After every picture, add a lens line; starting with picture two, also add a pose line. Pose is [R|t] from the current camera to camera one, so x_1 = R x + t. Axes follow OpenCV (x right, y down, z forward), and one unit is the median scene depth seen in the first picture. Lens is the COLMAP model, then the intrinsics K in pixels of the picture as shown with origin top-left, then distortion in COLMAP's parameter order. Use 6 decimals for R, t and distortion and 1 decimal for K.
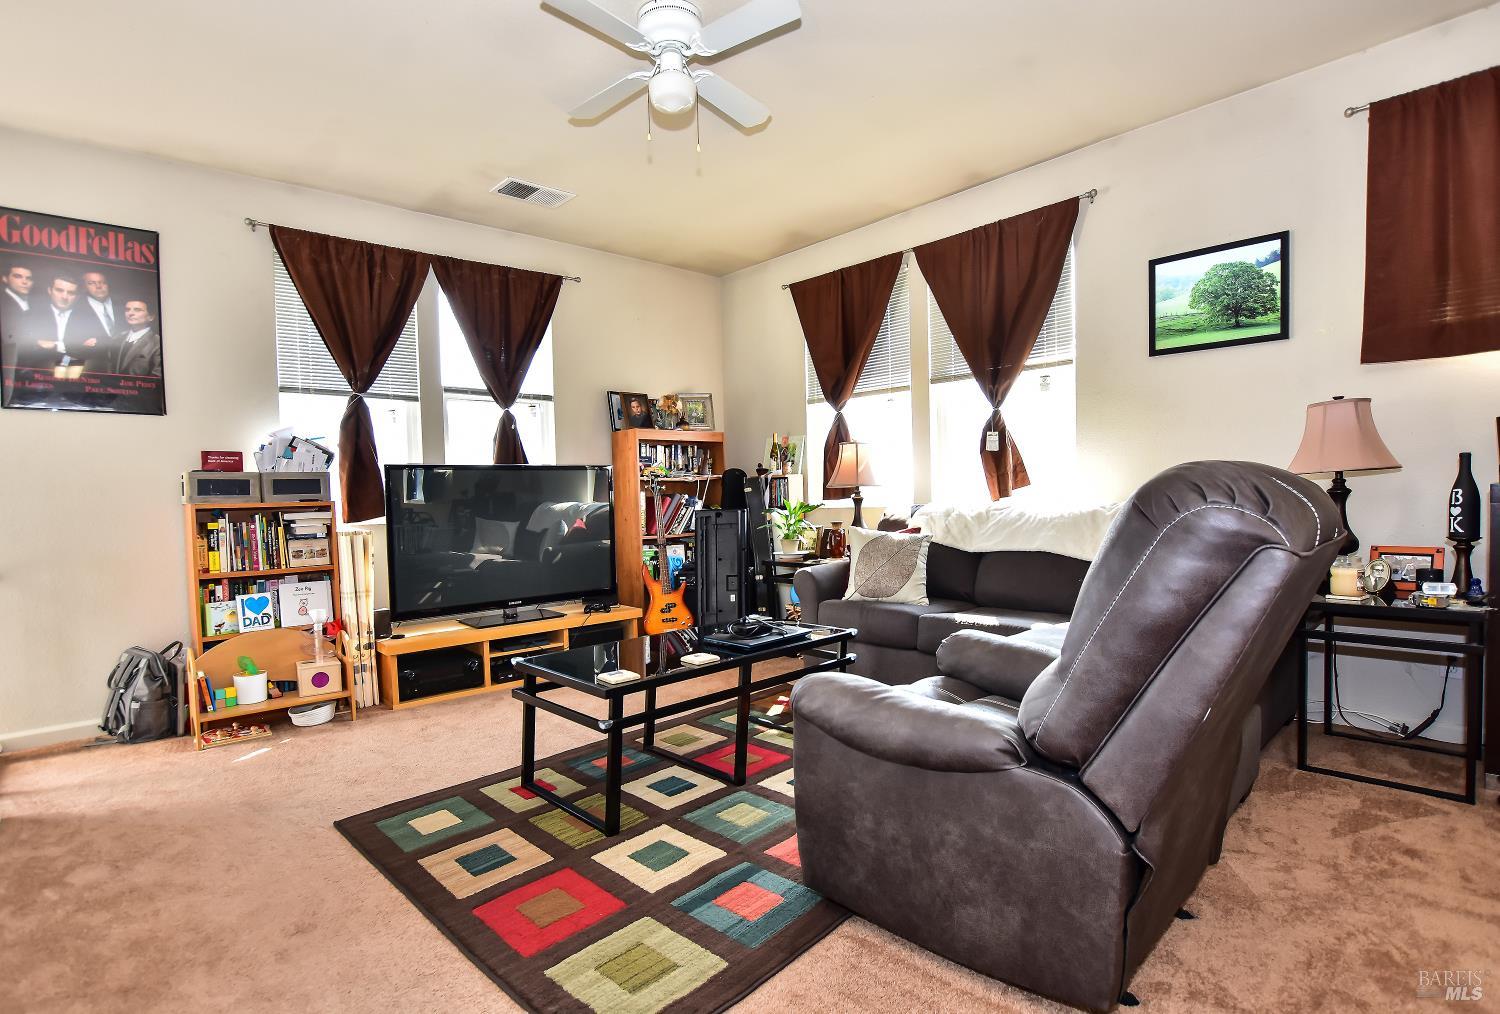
lens RADIAL K [[758.4, 0, 749.3], [0, 758.4, 501.8], [0, 0, 1]] dist [-0.023088, 0.000777]
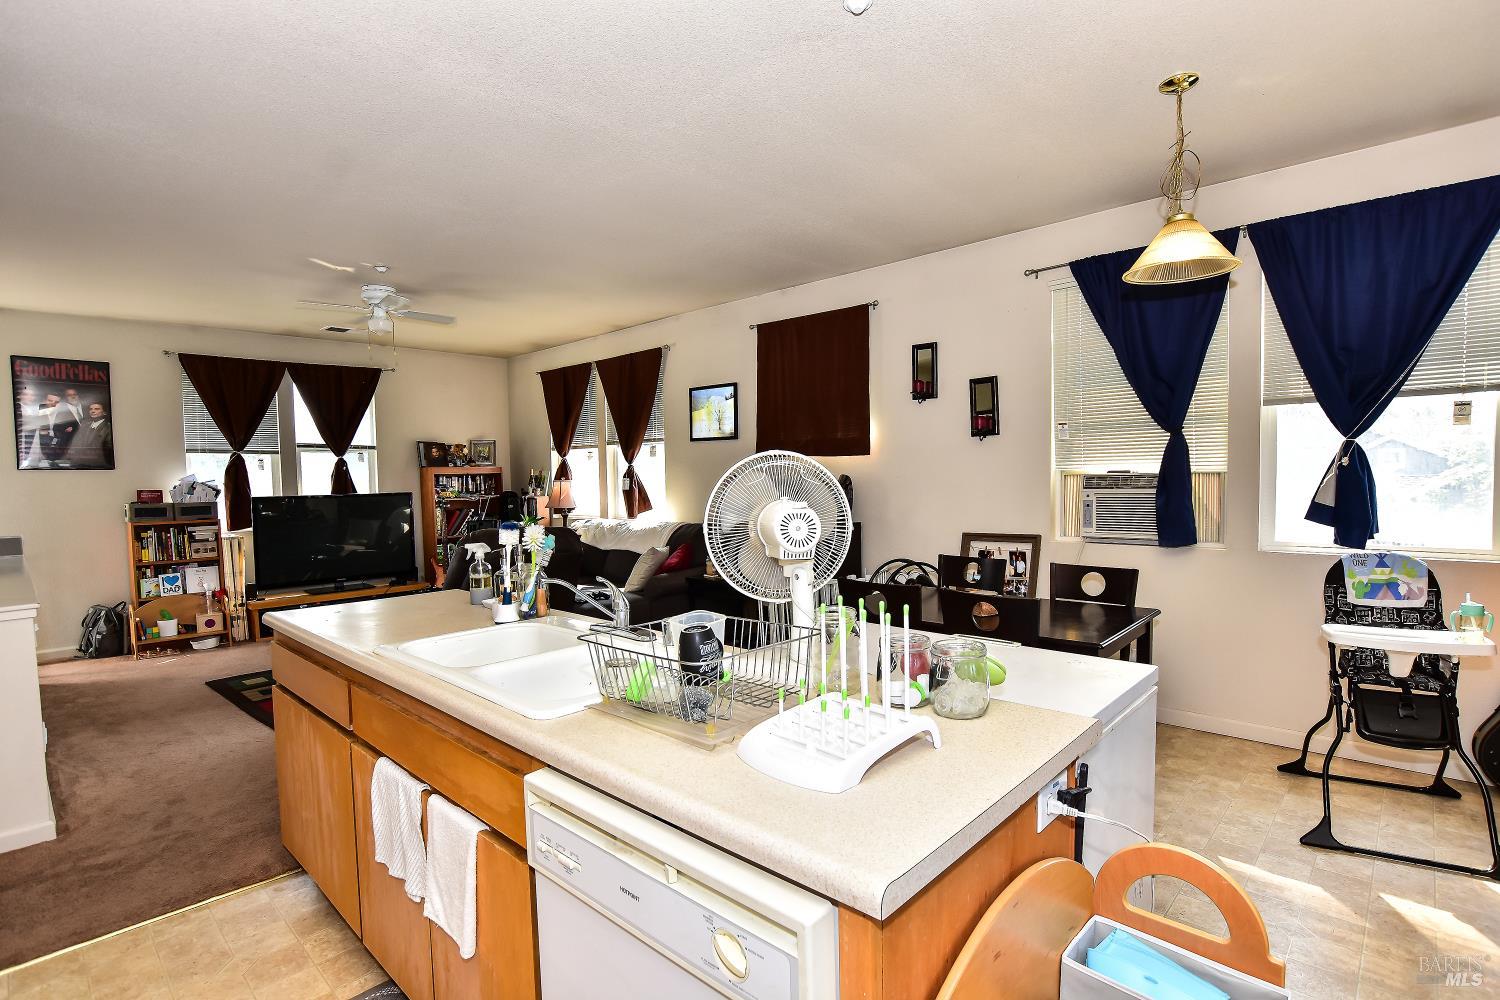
lens RADIAL K [[732.7, 0, 750.0], [0, 732.7, 500.0], [0, 0, 1]] dist [-0.020476, -0.000313]
pose [[0.997164, 0.006142, 0.075005, 0.512554], [-0.007487, 0.999816, 0.017659, -0.081471], [-0.074883, -0.018170, 0.997027, -0.708665]]
